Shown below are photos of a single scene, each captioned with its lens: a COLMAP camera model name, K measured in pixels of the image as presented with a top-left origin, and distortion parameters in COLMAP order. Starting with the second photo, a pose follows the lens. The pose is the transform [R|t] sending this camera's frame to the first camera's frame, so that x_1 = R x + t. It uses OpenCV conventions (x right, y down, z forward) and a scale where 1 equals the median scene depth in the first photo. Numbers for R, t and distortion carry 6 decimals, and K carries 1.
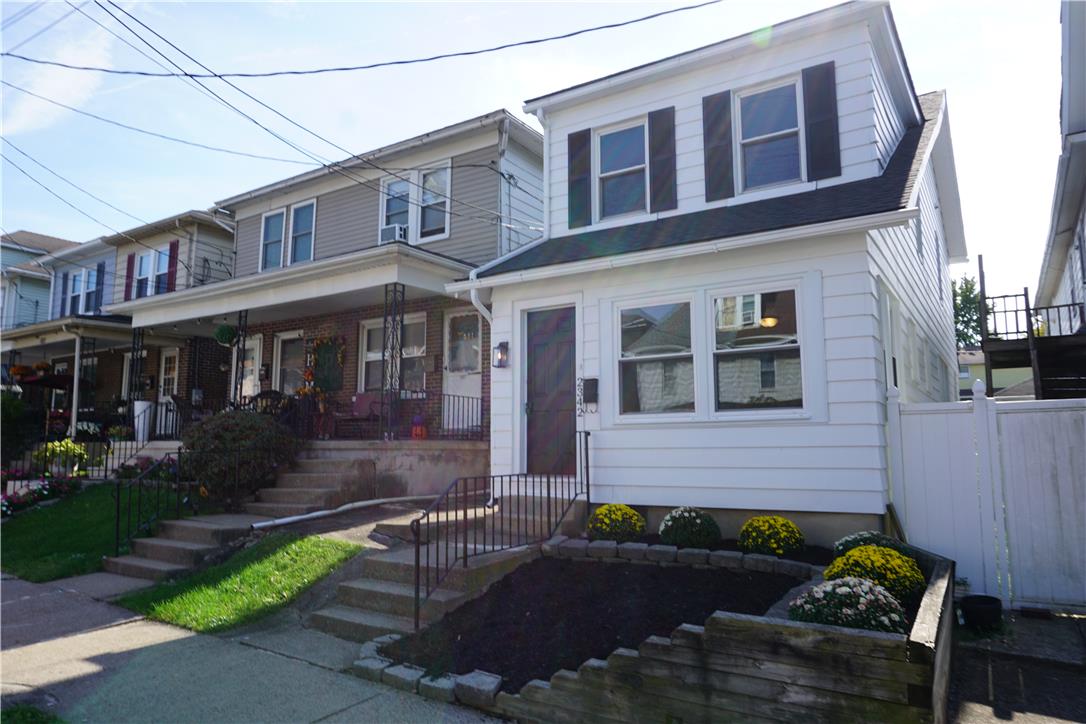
lens RADIAL K [[722.6, 0, 544.1], [0, 722.6, 359.6], [0, 0, 1]] dist [-0.051543, 0.028834]
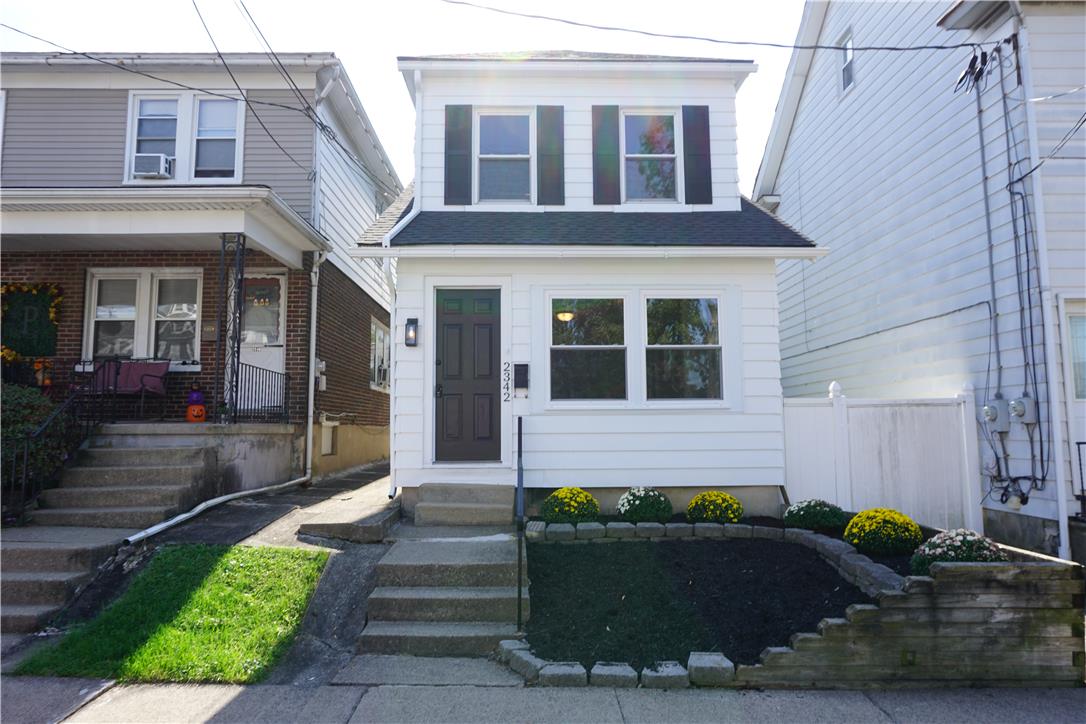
lens RADIAL K [[722.6, 0, 541.6], [0, 722.6, 357.0], [0, 0, 1]] dist [-0.051543, 0.028834]
pose [[0.826122, 0.054236, 0.560875, -0.474641], [-0.067390, 0.997723, 0.002781, 0.012206], [-0.559447, -0.040094, 0.827896, 0.156338]]
